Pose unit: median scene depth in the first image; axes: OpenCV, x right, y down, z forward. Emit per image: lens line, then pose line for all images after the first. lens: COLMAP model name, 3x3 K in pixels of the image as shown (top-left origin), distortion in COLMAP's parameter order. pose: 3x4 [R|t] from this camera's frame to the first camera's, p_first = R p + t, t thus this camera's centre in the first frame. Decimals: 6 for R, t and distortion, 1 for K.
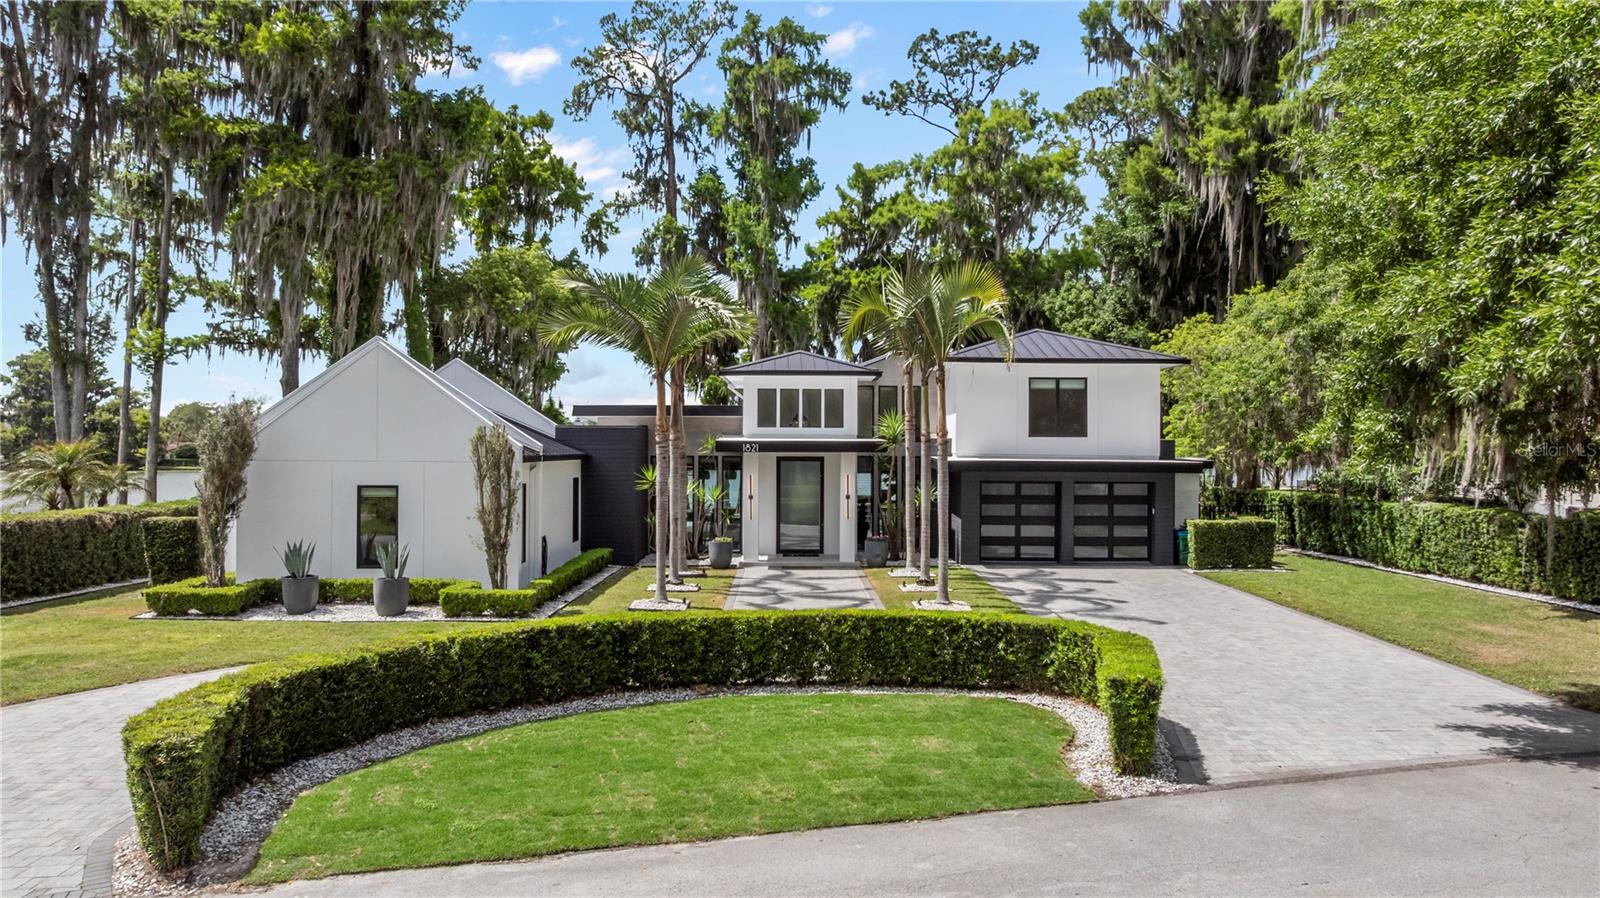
lens RADIAL K [[1154.7, 0, 799.1], [0, 1154.7, 448.6], [0, 0, 1]] dist [0.000702, 0.003812]
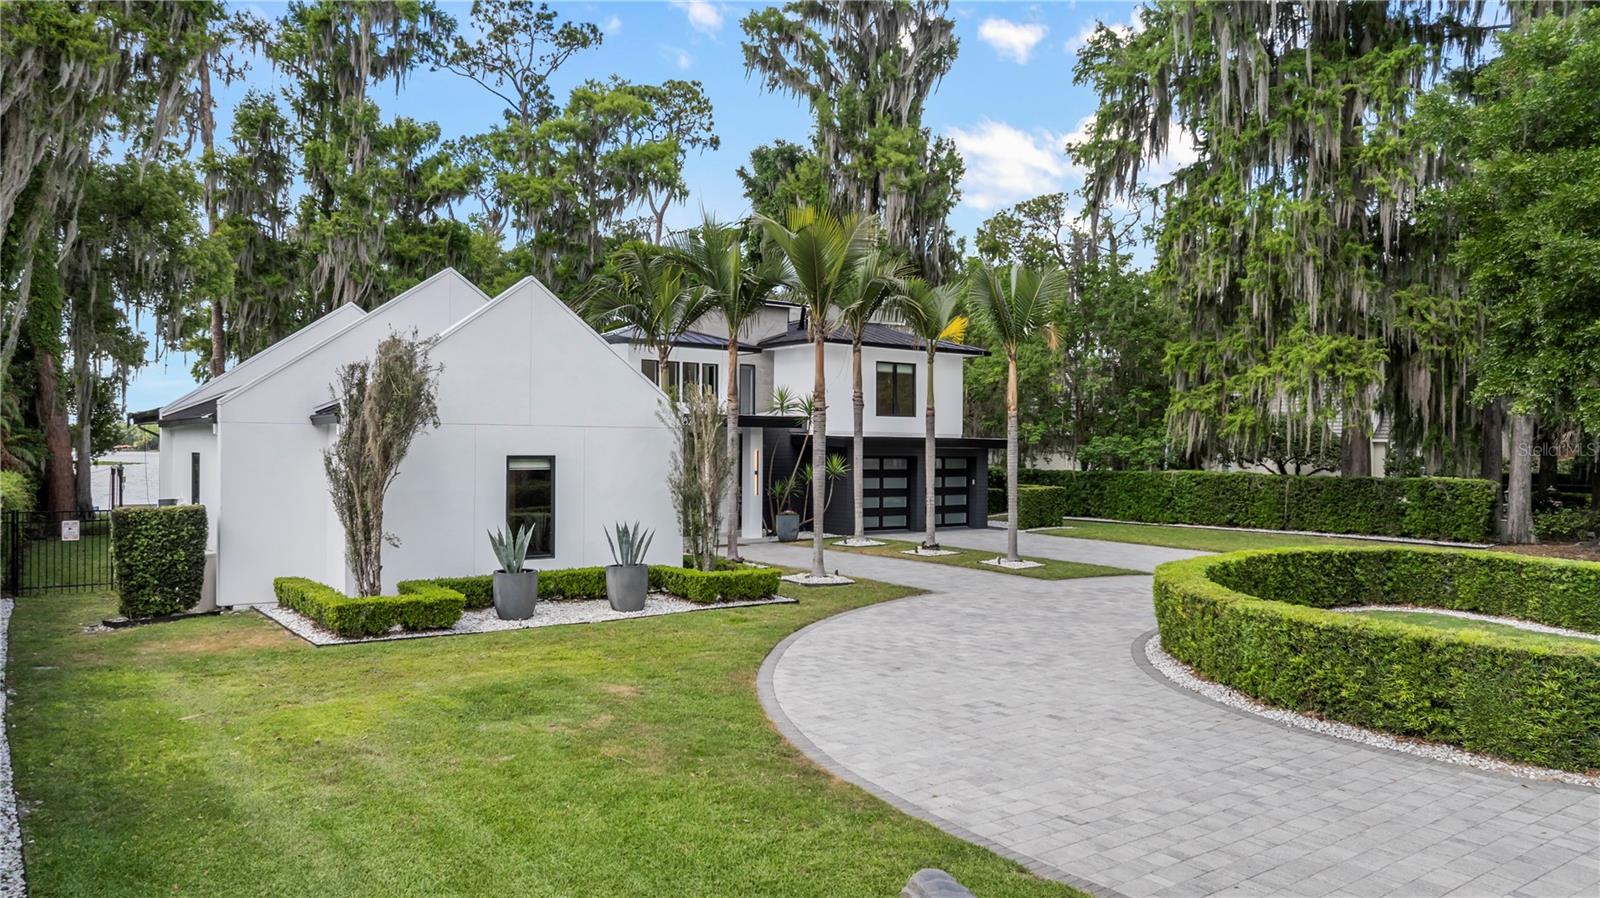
lens RADIAL K [[1154.7, 0, 799.4], [0, 1154.7, 449.5], [0, 0, 1]] dist [0.000702, 0.003812]
pose [[0.798014, 0.000164, 0.602639, -0.509463], [-0.003782, 0.999982, 0.004735, 0.016758], [-0.602627, -0.006058, 0.798000, 0.180312]]
